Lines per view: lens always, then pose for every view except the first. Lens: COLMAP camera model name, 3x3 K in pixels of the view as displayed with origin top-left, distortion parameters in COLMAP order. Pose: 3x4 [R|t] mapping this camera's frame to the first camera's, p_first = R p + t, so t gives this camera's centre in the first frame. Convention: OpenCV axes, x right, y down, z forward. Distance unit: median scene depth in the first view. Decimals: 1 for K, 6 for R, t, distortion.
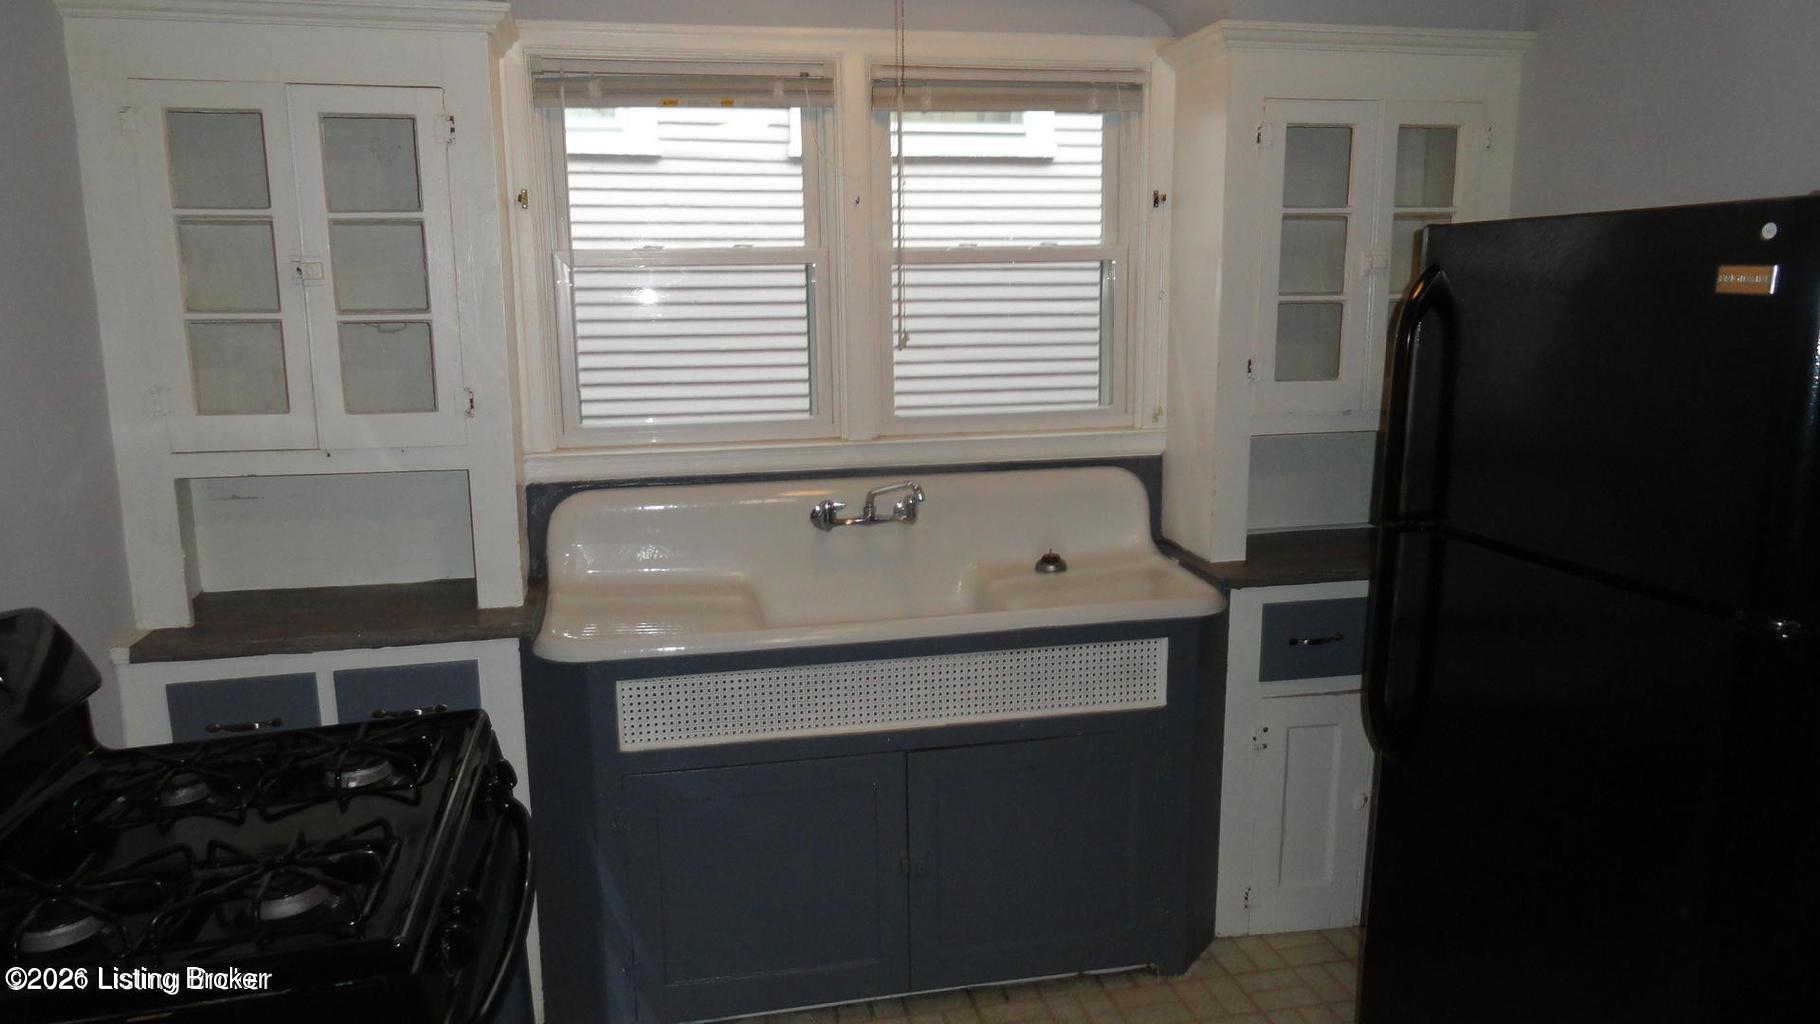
lens RADIAL K [[1280.5, 0, 910.0], [0, 1280.5, 512.0], [0, 0, 1]] dist [0.000147, 0.000287]
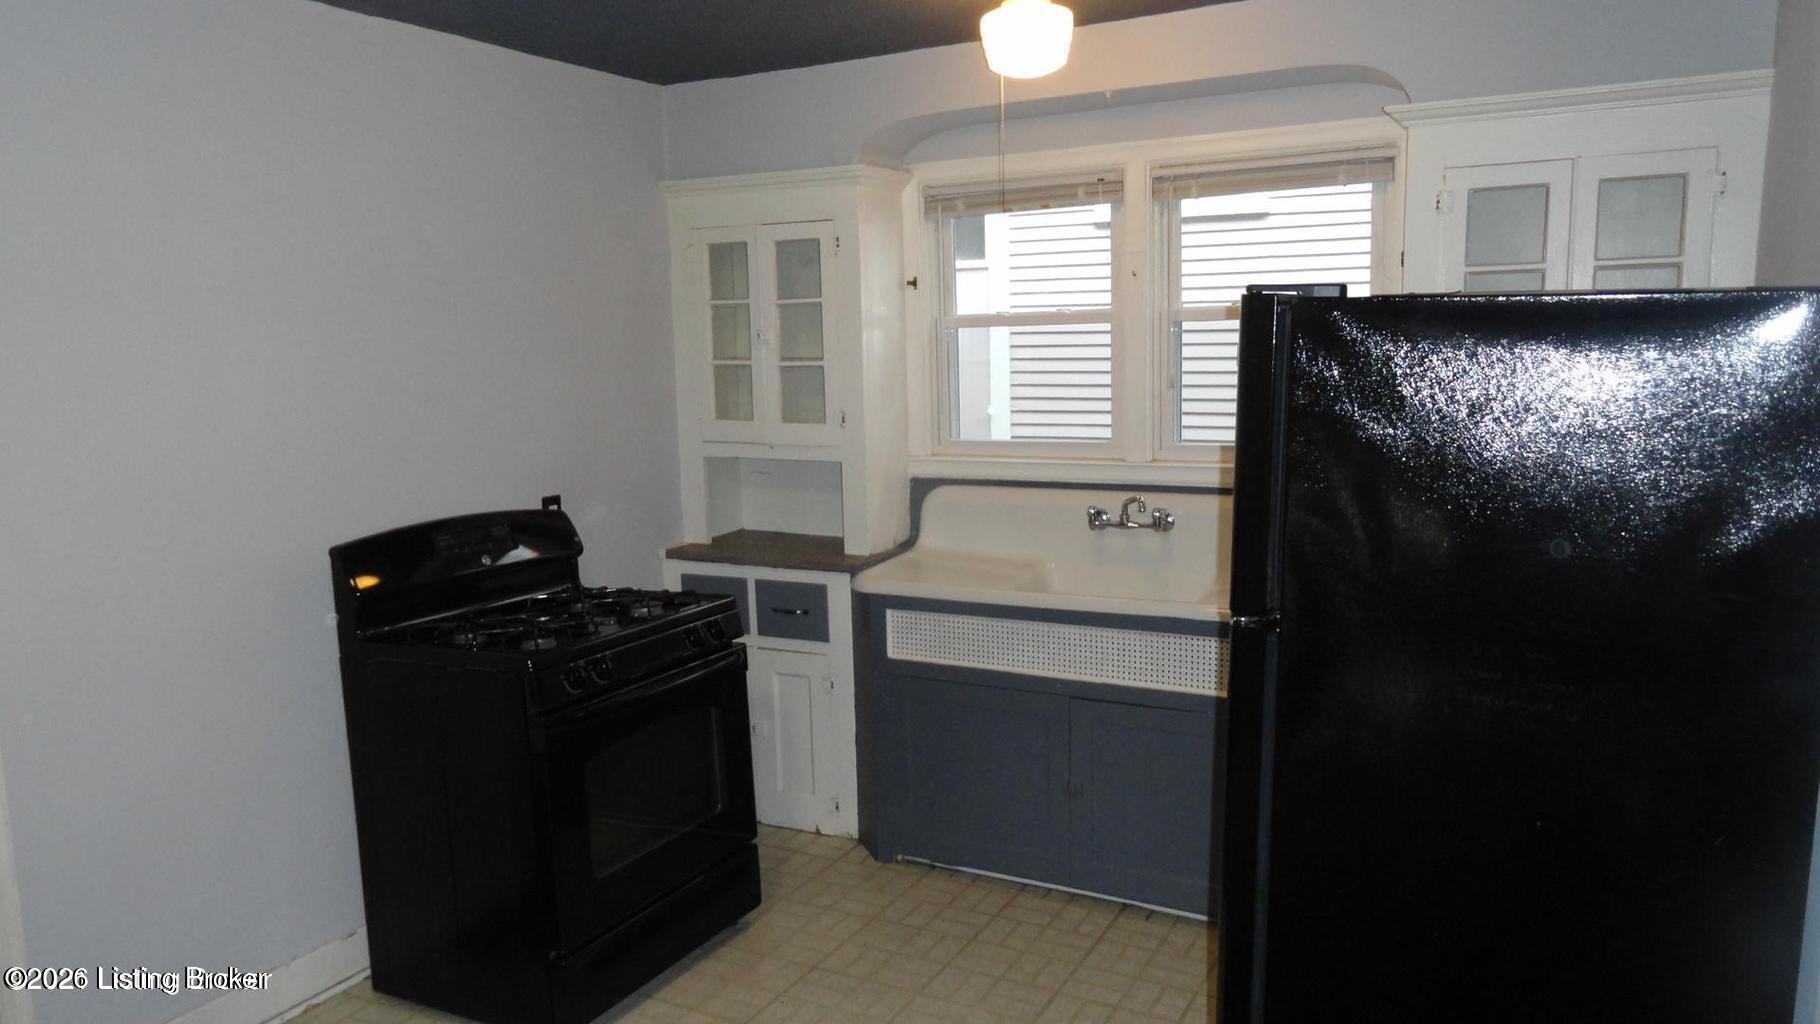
lens RADIAL K [[1256.6, 0, 910.0], [0, 1256.6, 512.0], [0, 0, 1]] dist [-0.002833, 0.000783]
pose [[0.756615, 0.085355, -0.648266, 0.644786], [-0.095029, 0.995271, 0.020132, -0.011094], [0.646918, 0.046371, 0.761148, -0.089130]]
